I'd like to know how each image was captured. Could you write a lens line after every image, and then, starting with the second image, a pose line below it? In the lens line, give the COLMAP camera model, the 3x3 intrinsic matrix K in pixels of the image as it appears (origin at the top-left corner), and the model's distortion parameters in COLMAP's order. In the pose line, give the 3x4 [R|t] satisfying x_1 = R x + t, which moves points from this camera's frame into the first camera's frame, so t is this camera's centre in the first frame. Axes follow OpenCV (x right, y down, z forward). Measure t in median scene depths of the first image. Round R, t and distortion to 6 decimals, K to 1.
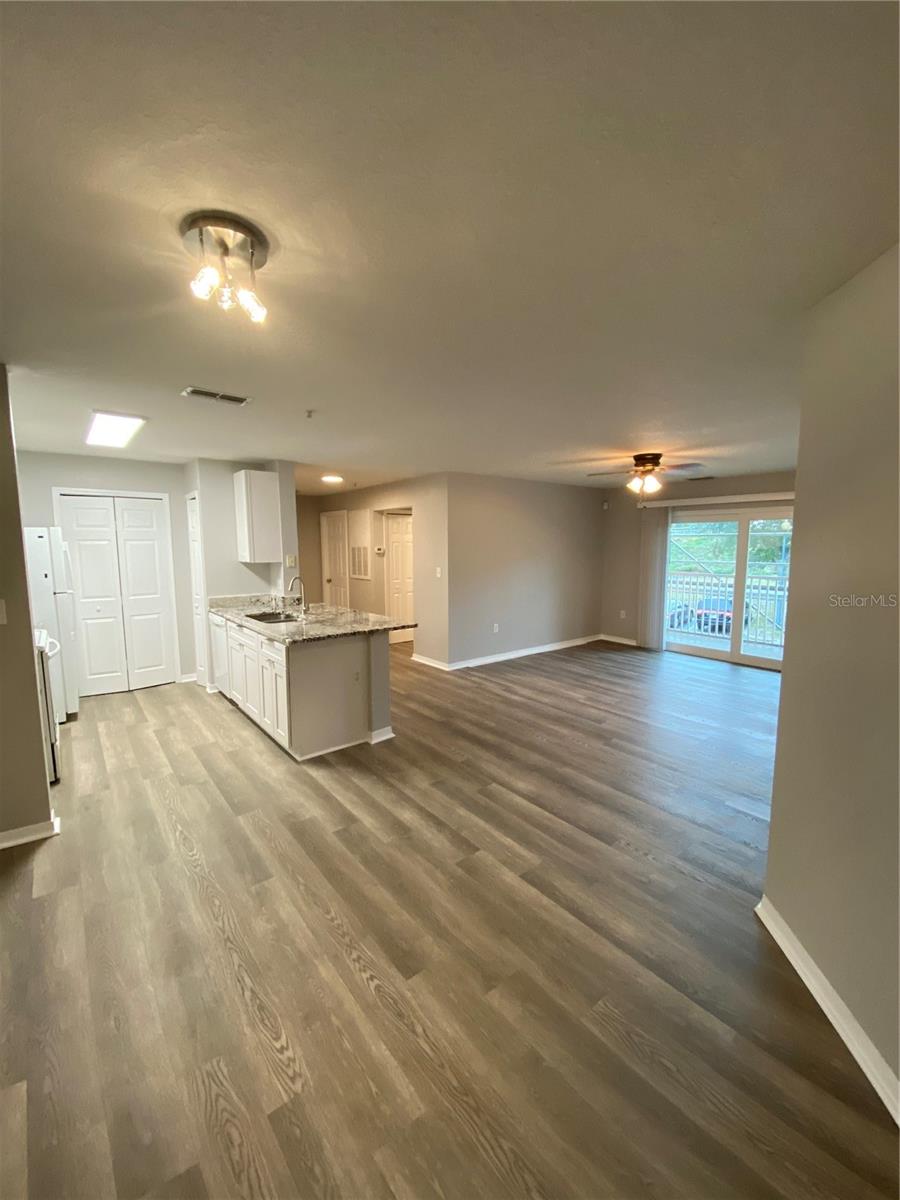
lens RADIAL K [[484.4, 0, 450.0], [0, 484.4, 600.0], [0, 0, 1]] dist [0.024377, -0.017995]
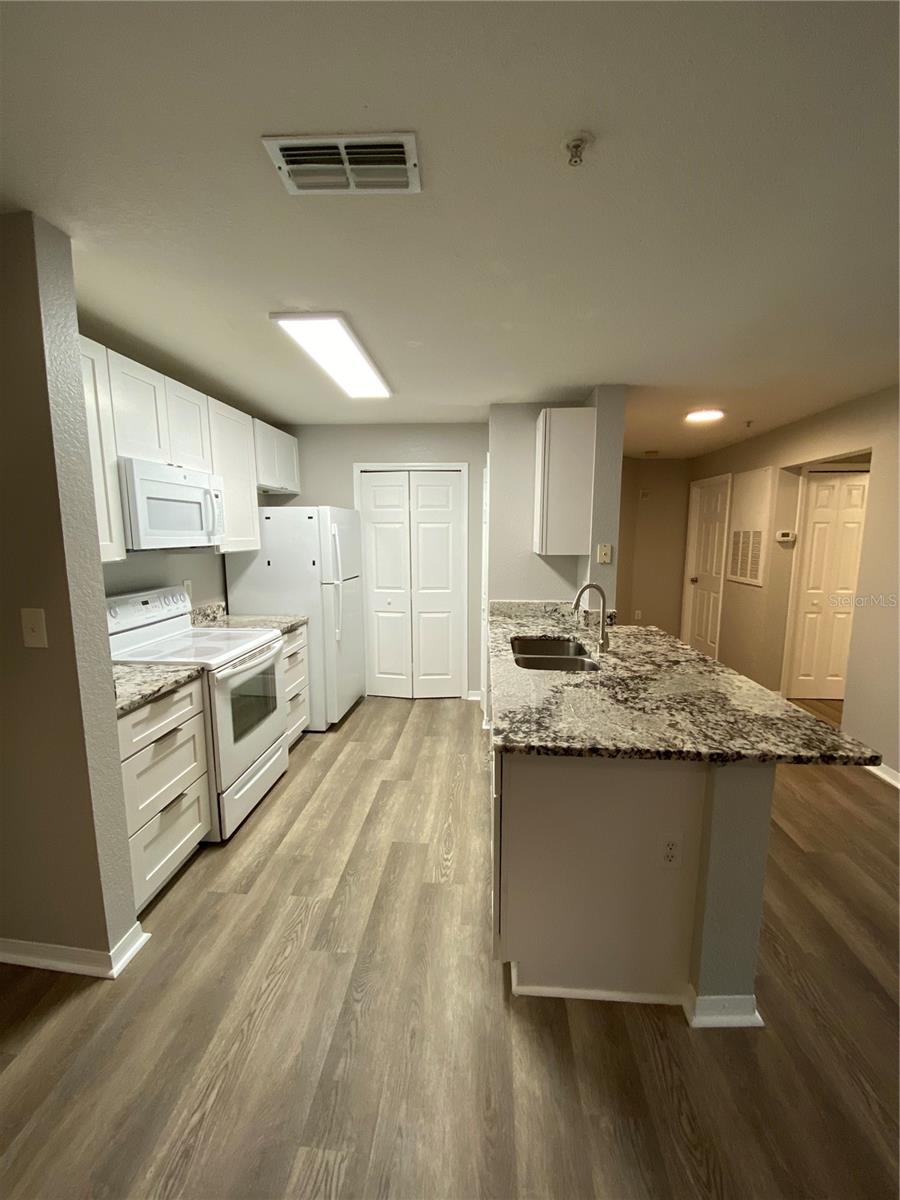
lens RADIAL K [[484.4, 0, 450.0], [0, 484.4, 600.0], [0, 0, 1]] dist [0.024377, -0.017995]
pose [[0.731480, 0.098137, -0.674764, -0.054471], [-0.078101, 0.995134, 0.060067, -0.045329], [0.677376, 0.008762, 0.735585, 0.436354]]
